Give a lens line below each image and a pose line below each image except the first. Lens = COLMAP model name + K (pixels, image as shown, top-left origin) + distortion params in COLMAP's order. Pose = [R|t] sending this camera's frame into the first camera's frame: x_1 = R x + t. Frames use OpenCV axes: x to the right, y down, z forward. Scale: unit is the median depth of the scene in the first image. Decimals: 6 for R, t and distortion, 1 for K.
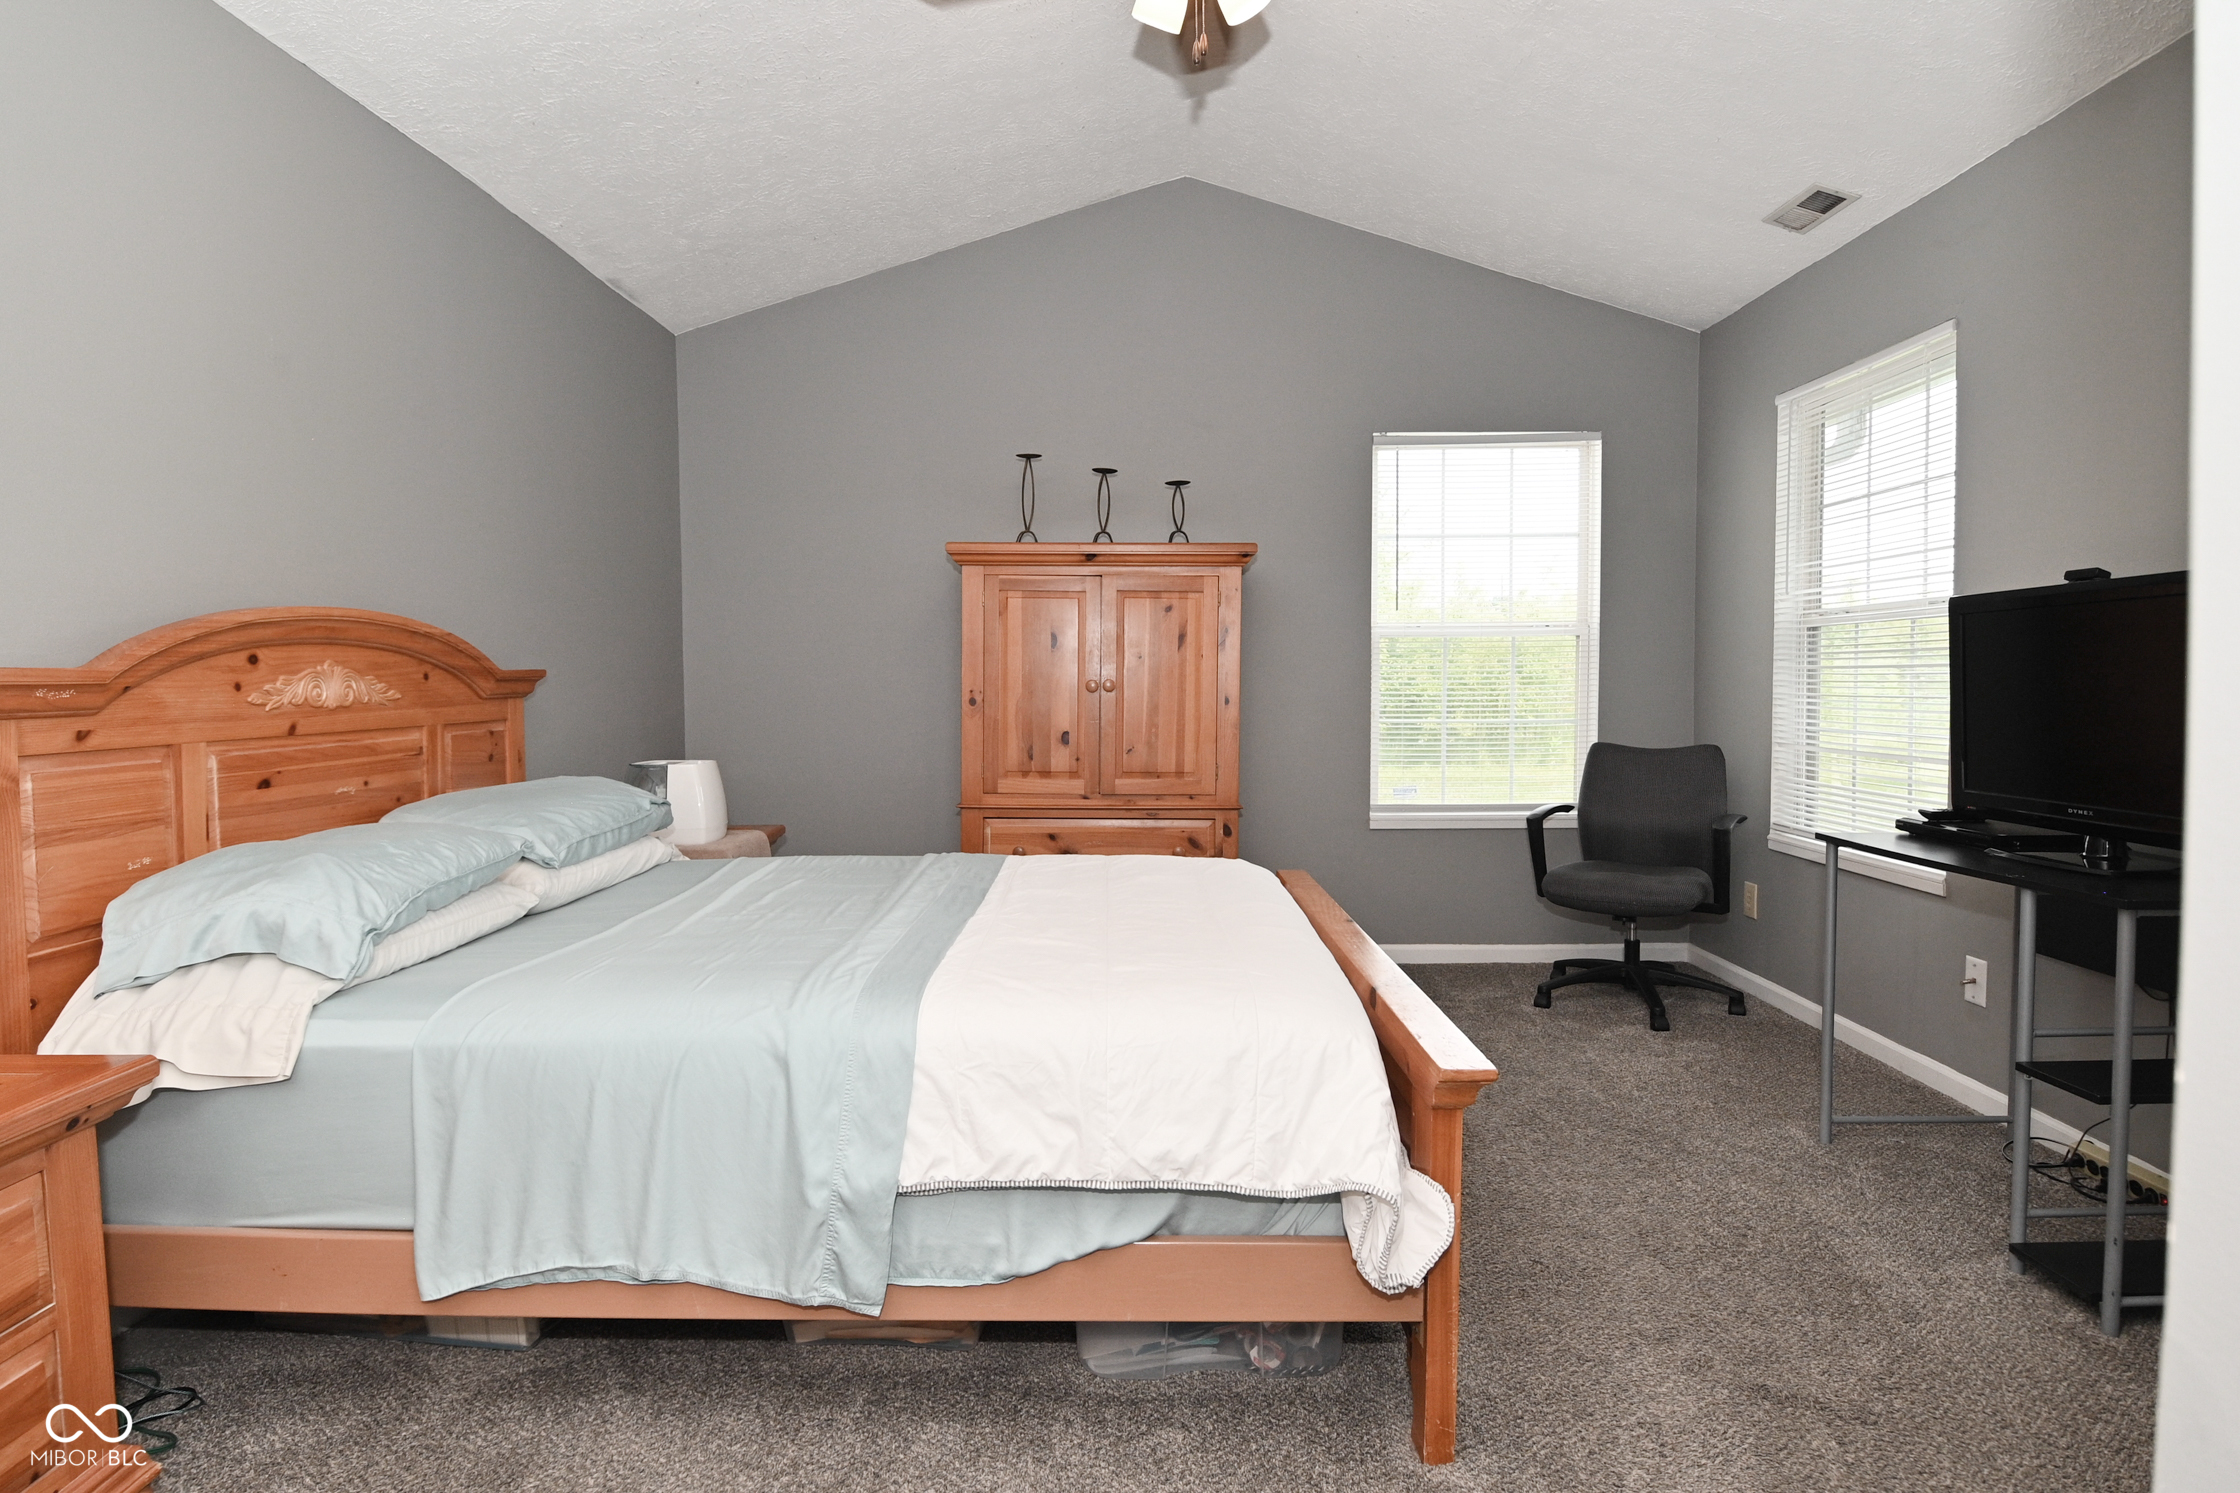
lens RADIAL K [[1182.5, 0, 1107.7], [0, 1182.5, 733.9], [0, 0, 1]] dist [0.016412, -0.027171]
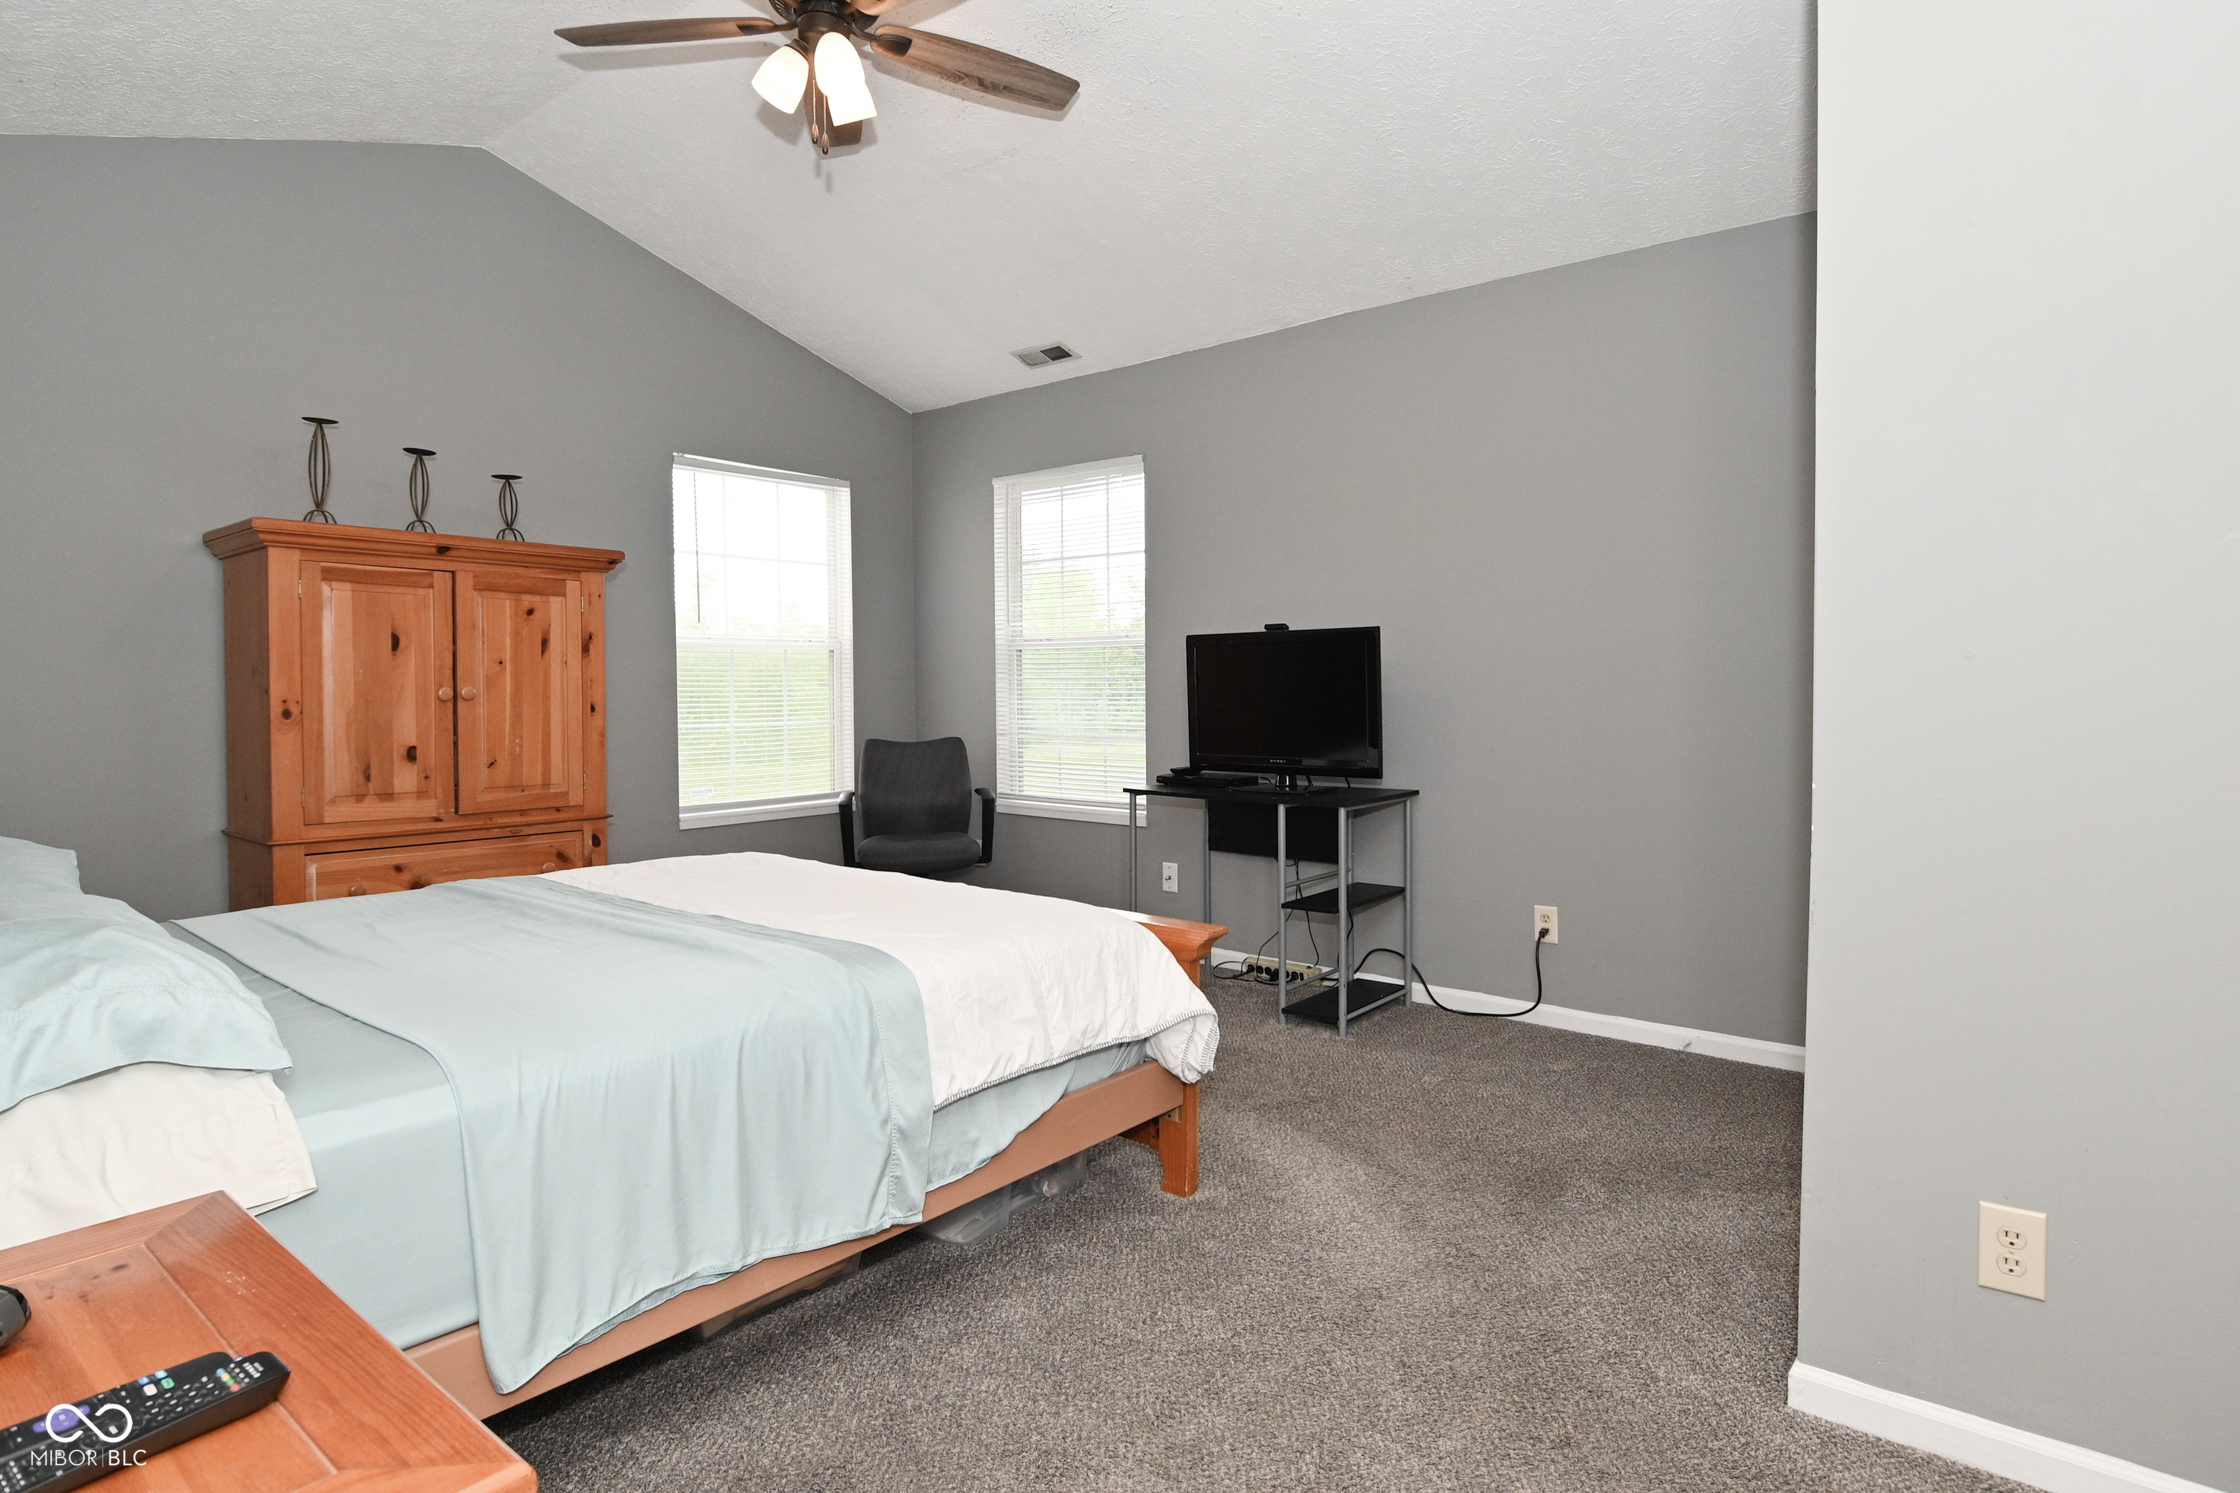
lens RADIAL K [[1182.5, 0, 1133.0], [0, 1182.5, 732.8], [0, 0, 1]] dist [0.016412, -0.027171]
pose [[0.627813, -0.030514, 0.777765, -0.560386], [0.037381, 0.999260, 0.009030, -0.000124], [-0.777466, 0.023404, 0.628490, 0.045194]]
